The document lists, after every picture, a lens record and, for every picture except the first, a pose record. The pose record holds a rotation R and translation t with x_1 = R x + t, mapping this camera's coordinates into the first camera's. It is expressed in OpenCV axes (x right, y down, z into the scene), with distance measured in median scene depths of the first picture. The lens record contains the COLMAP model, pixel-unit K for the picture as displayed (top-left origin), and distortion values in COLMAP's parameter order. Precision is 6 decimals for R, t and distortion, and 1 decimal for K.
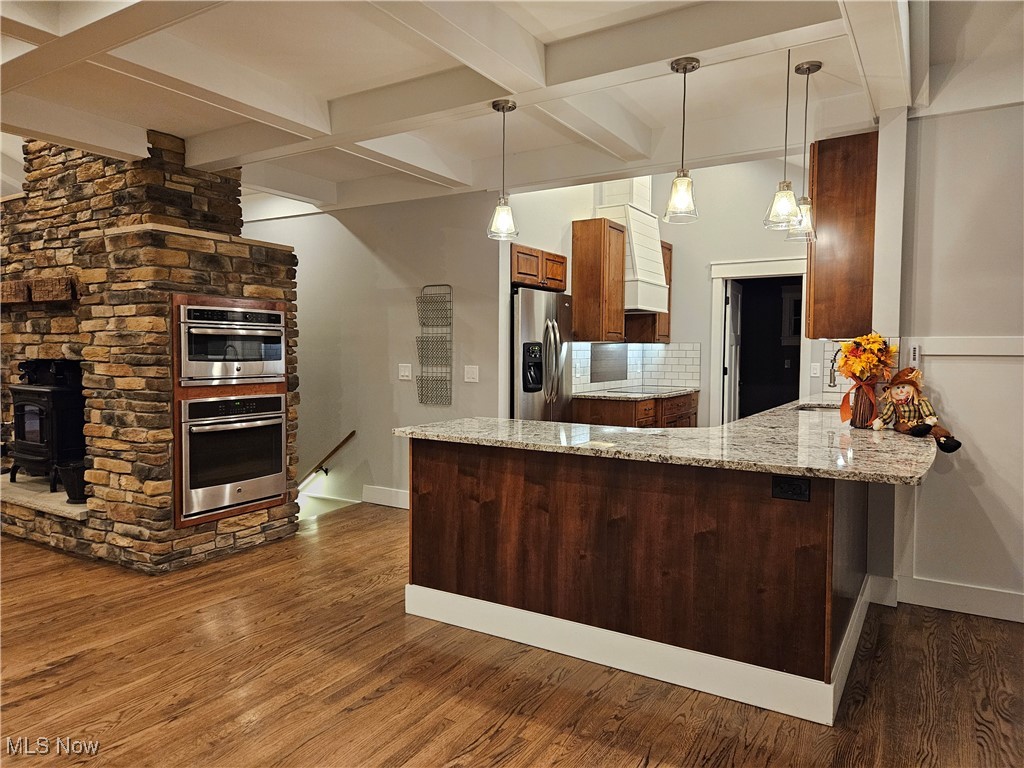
lens RADIAL K [[693.1, 0, 513.0], [0, 693.1, 383.8], [0, 0, 1]] dist [0.056716, -0.000757]
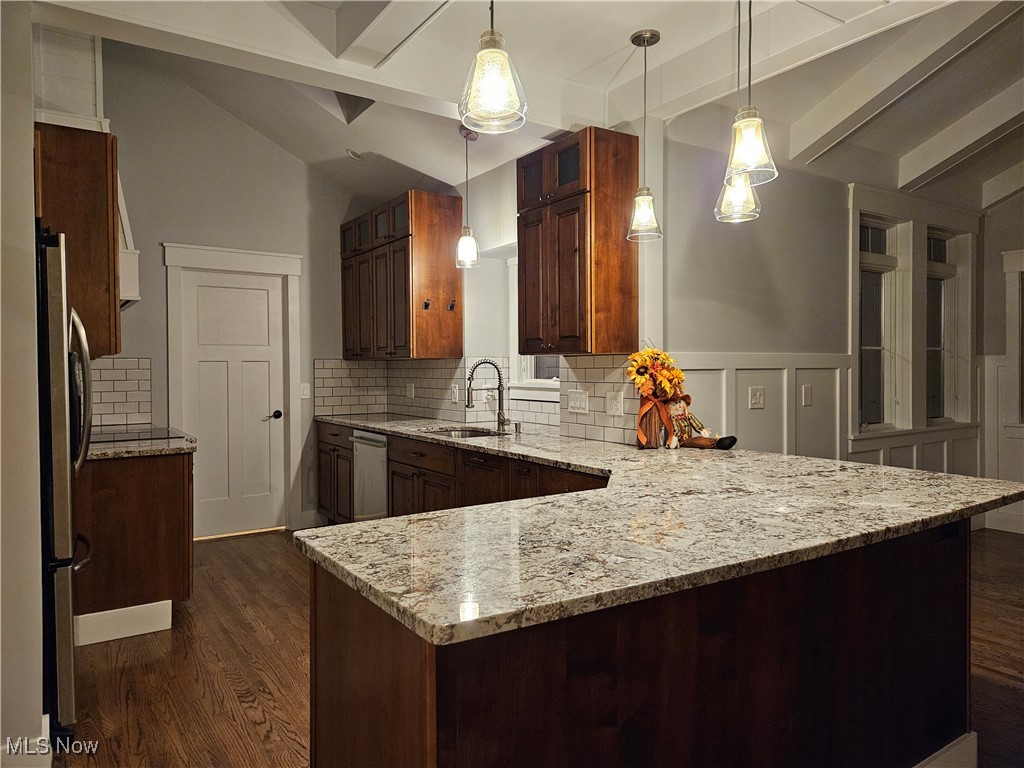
lens RADIAL K [[693.1, 0, 514.0], [0, 693.1, 387.3], [0, 0, 1]] dist [0.056716, -0.000757]
pose [[0.398055, -0.039494, 0.916511, -0.436435], [0.055354, 0.998286, 0.018977, -0.047280], [-0.915690, 0.043178, 0.399560, 0.818344]]
